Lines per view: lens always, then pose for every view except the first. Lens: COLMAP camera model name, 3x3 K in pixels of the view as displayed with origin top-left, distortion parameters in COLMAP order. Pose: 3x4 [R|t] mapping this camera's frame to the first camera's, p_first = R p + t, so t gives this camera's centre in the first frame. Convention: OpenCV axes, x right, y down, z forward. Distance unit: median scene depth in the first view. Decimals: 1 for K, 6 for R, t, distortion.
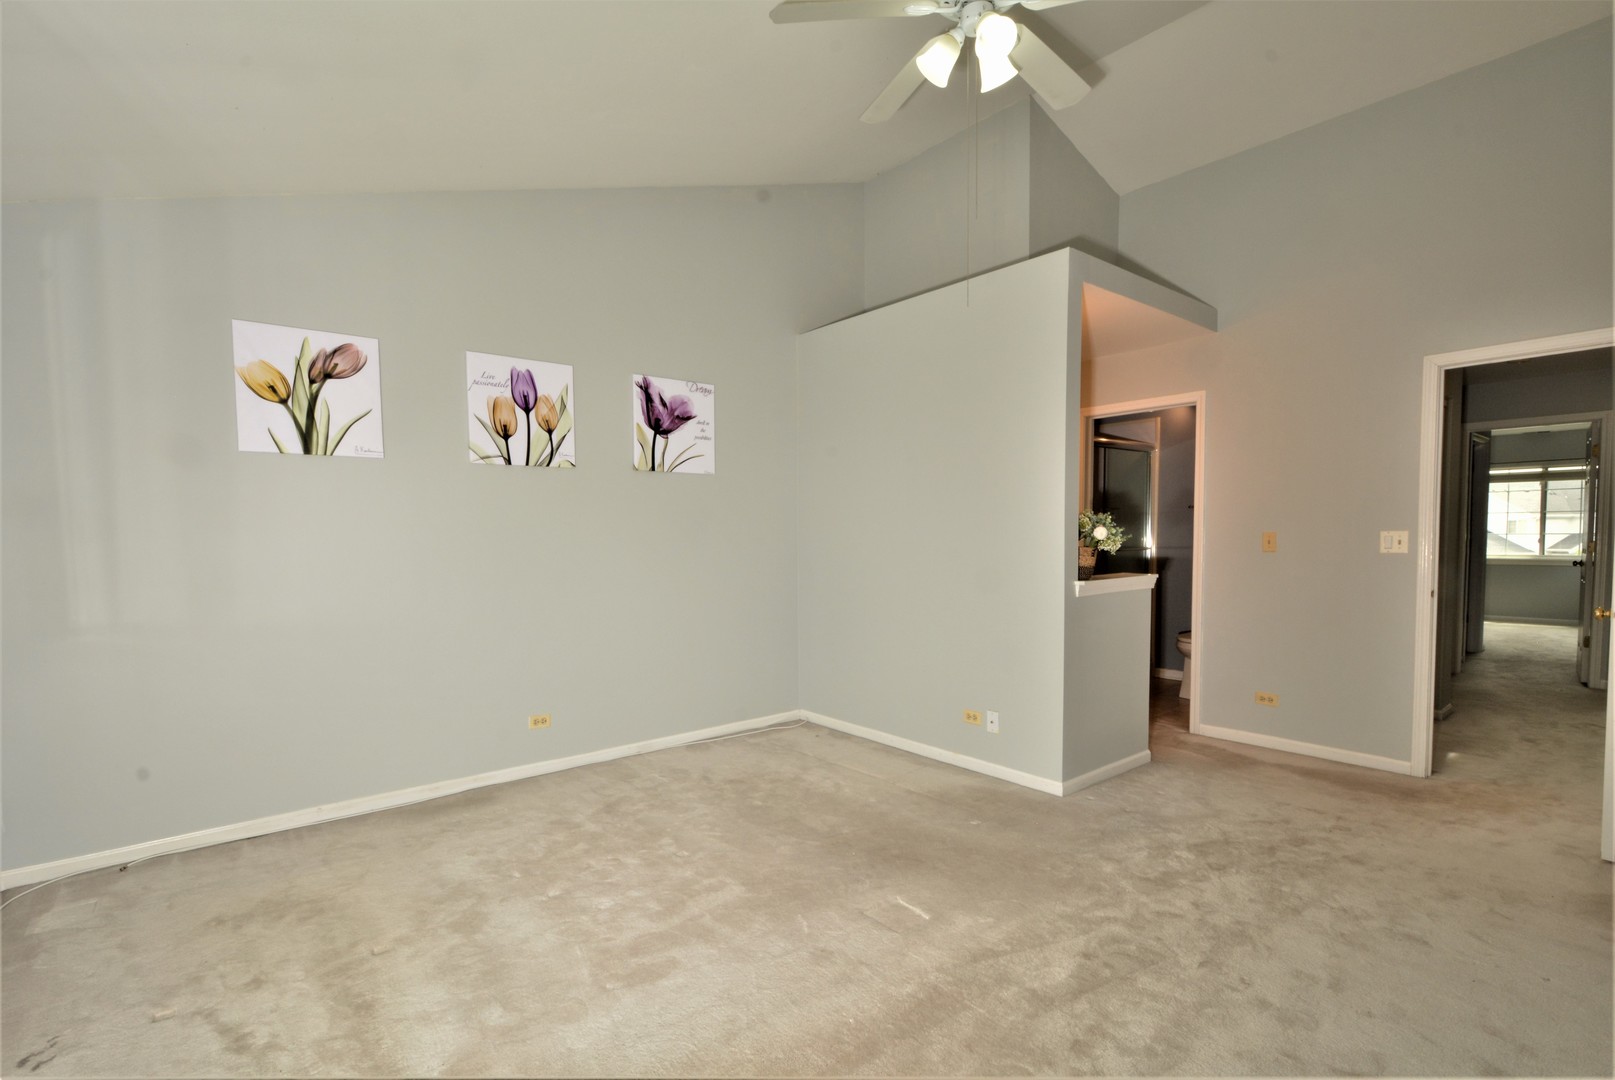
lens RADIAL K [[716.9, 0, 807.6], [0, 716.9, 568.2], [0, 0, 1]] dist [0.012633, -0.000185]
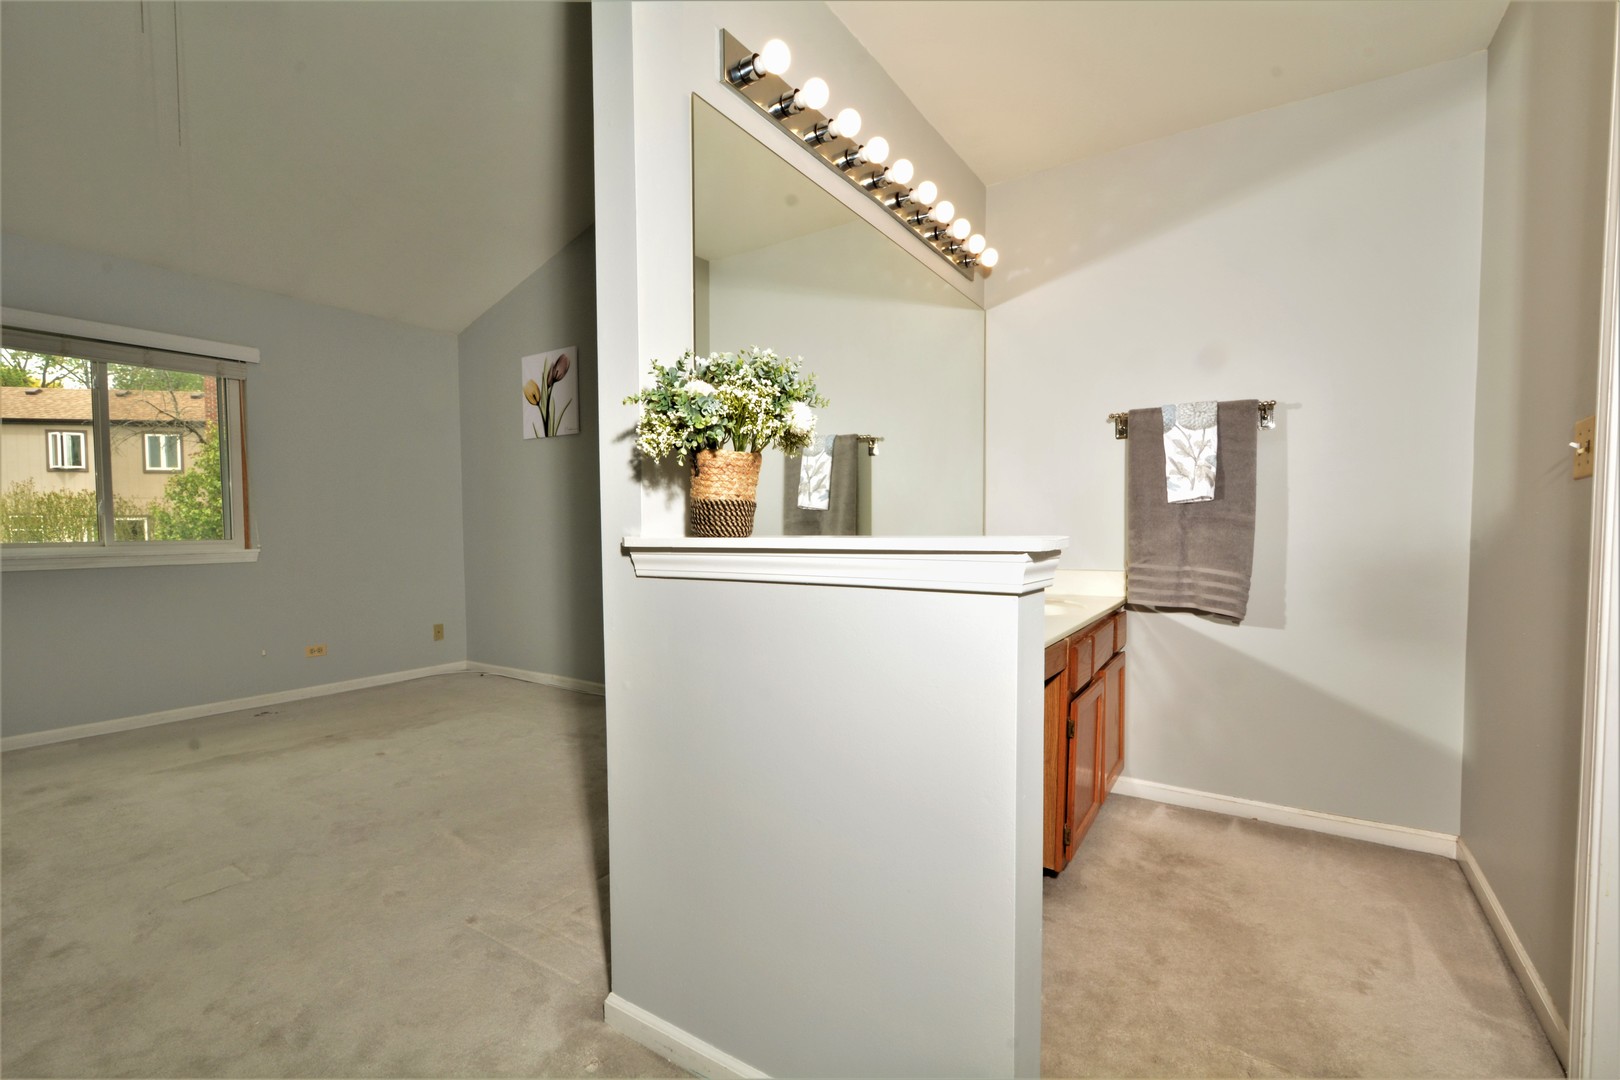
lens RADIAL K [[709.2, 0, 806.3], [0, 709.2, 559.3], [0, 0, 1]] dist [0.009236, -0.006737]
pose [[0.296175, 0.051331, -0.953753, 0.749438], [-0.045965, 0.998164, 0.039448, 0.010769], [0.954027, 0.032155, 0.297991, 0.925800]]
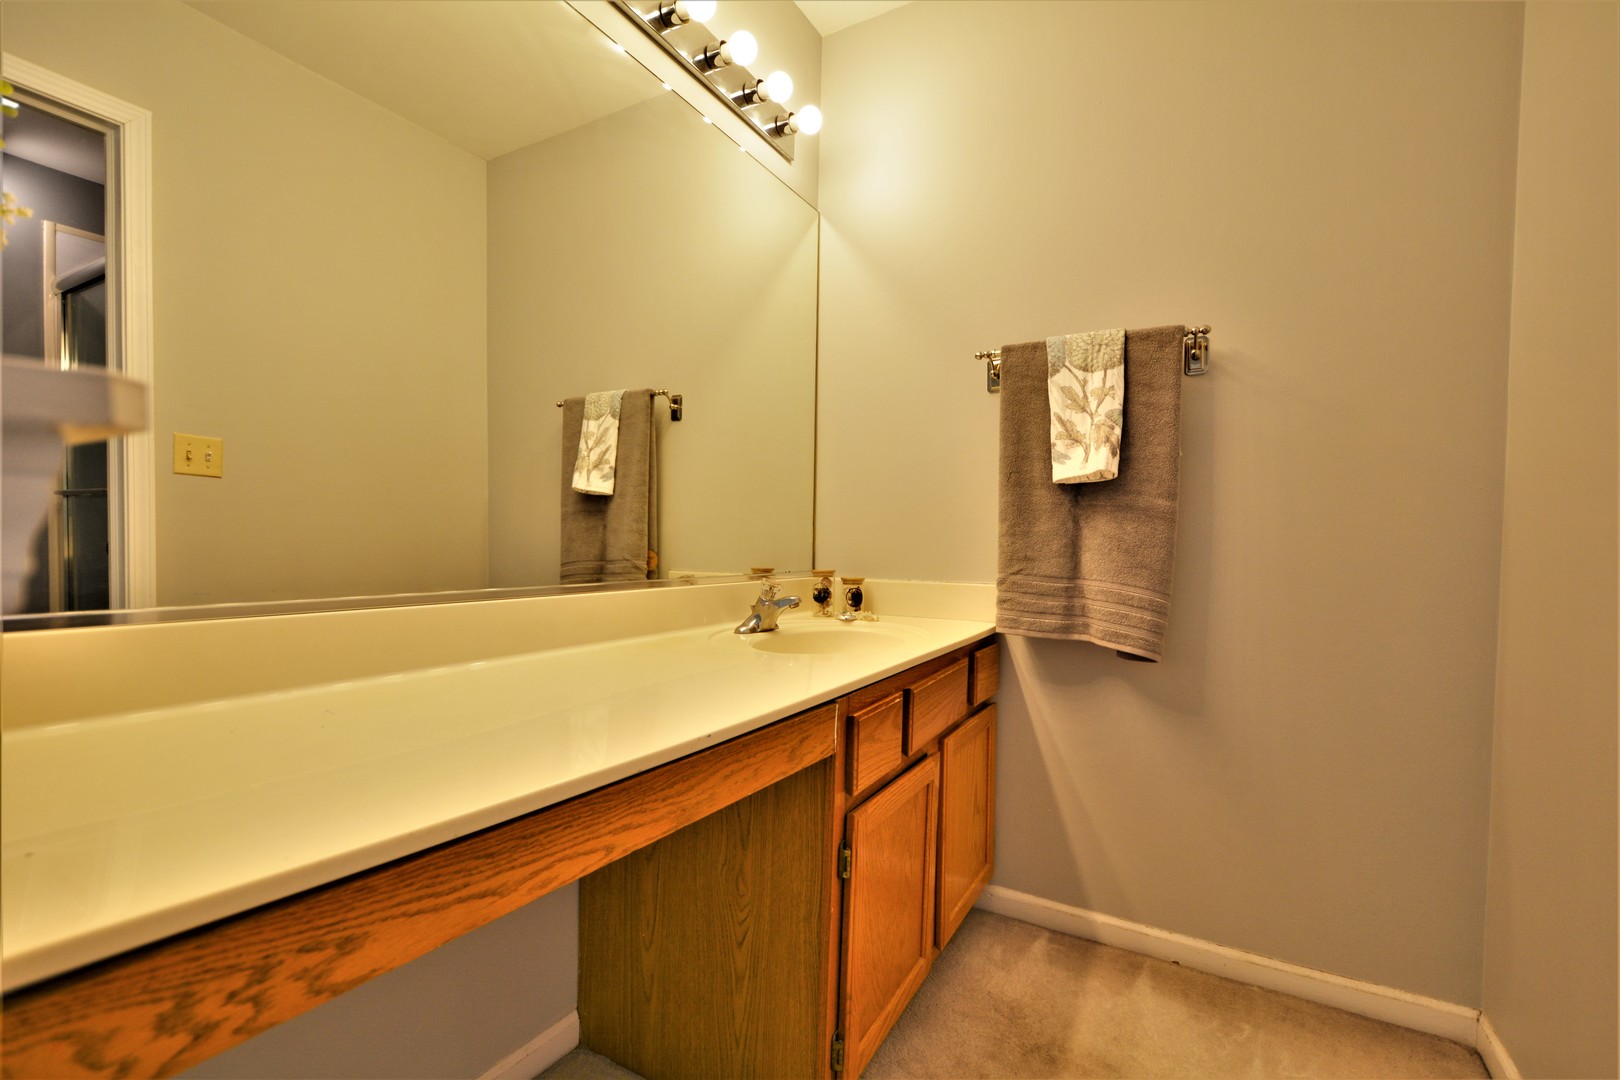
lens RADIAL K [[719.2, 0, 810.1], [0, 719.2, 568.3], [0, 0, 1]] dist [0.012633, -0.000185]
pose [[0.354565, 0.047770, -0.933810, 0.572299], [-0.066243, 0.997468, 0.025874, 0.020389], [0.932682, 0.052684, 0.356831, 1.157131]]
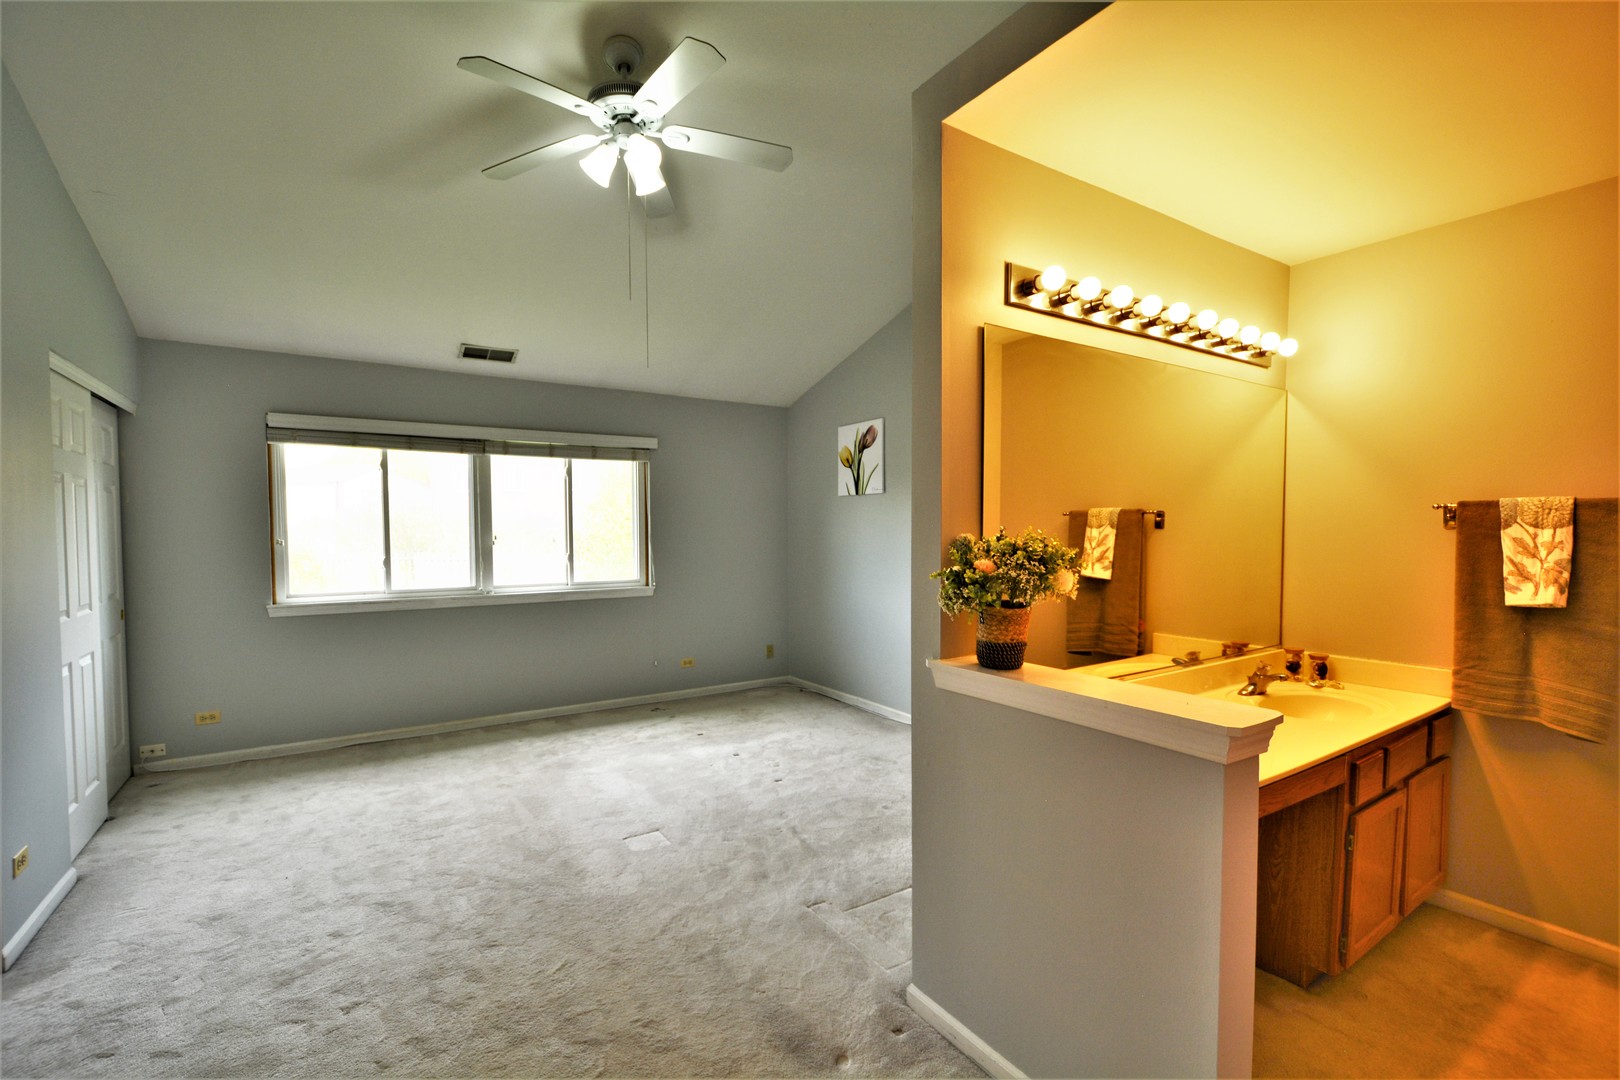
lens RADIAL K [[709.2, 0, 806.3], [0, 709.2, 559.3], [0, 0, 1]] dist [0.009236, -0.006737]
pose [[-0.103063, 0.054417, -0.993185, 0.887066], [-0.045578, 0.997195, 0.059366, -0.083705], [0.993630, 0.051386, -0.100294, 0.905039]]
